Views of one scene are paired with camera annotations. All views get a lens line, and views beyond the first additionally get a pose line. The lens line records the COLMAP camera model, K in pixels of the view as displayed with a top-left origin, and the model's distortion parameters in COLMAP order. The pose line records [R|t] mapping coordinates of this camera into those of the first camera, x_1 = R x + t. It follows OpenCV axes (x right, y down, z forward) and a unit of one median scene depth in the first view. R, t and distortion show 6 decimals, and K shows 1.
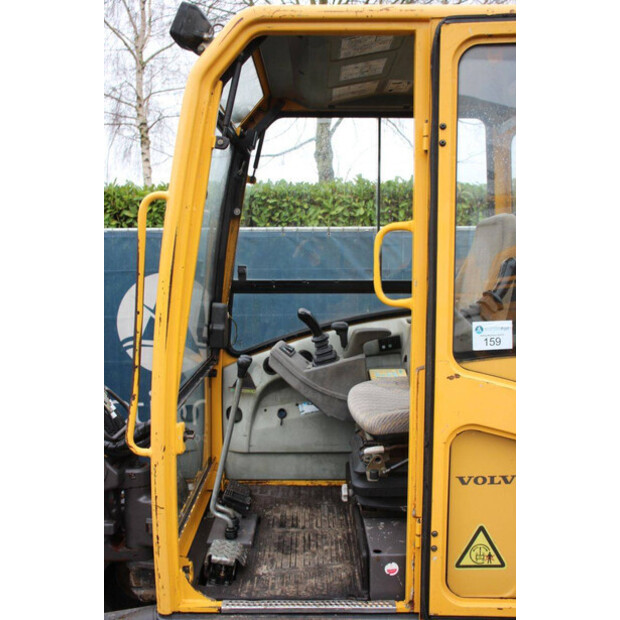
lens RADIAL K [[638.2, 0, 312.6], [0, 638.2, 305.0], [0, 0, 1]] dist [-0.053430, 0.000000]
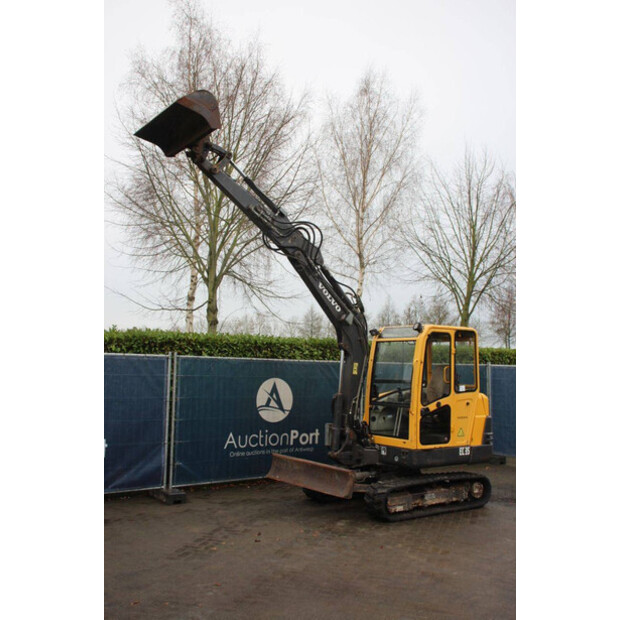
lens RADIAL K [[674.3, 0, 320.7], [0, 674.3, 304.7], [0, 0, 1]] dist [-0.037142, 0.000000]
pose [[0.802016, 0.079466, 0.591993, -1.347168], [0.028413, 0.984913, -0.170703, 0.094986], [-0.596626, 0.153727, 0.787658, -0.936686]]
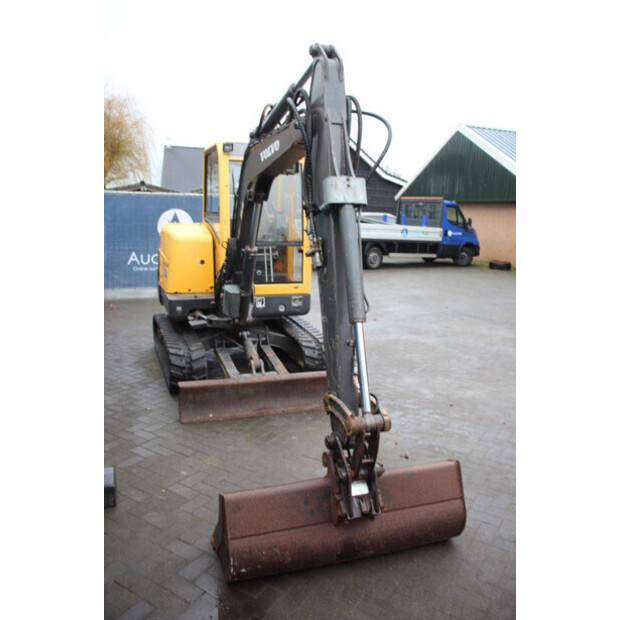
lens RADIAL K [[536.9, 0, 314.1], [0, 536.9, 305.3], [0, 0, 1]] dist [-0.146252, 0.117060]
pose [[-0.345814, -0.176465, 0.921560, -1.197890], [0.063999, 0.975433, 0.210796, -0.051915], [-0.936118, 0.131875, -0.326024, 0.738198]]
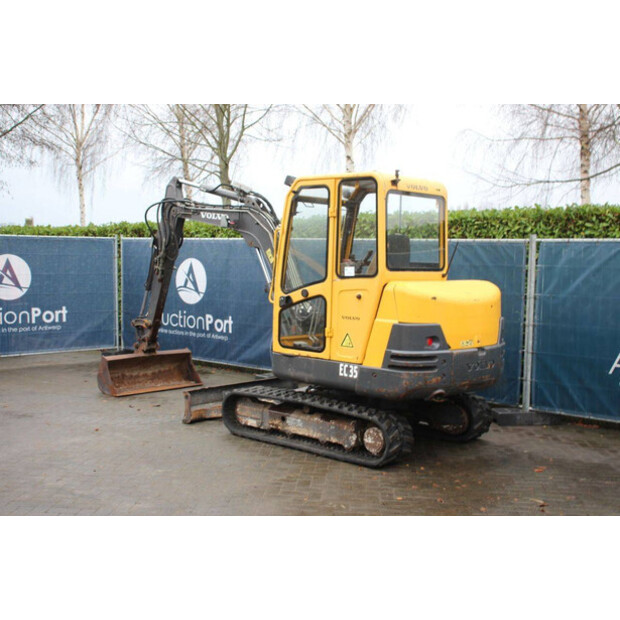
lens RADIAL K [[821.7, 0, 291.8], [0, 821.7, 322.7], [0, 0, 1]] dist [0.020899, 0.000000]
pose [[0.723378, 0.078651, -0.685958, 1.007097], [-0.093835, 0.995472, 0.015186, 0.092308], [0.684046, 0.053381, 0.727483, -0.760985]]
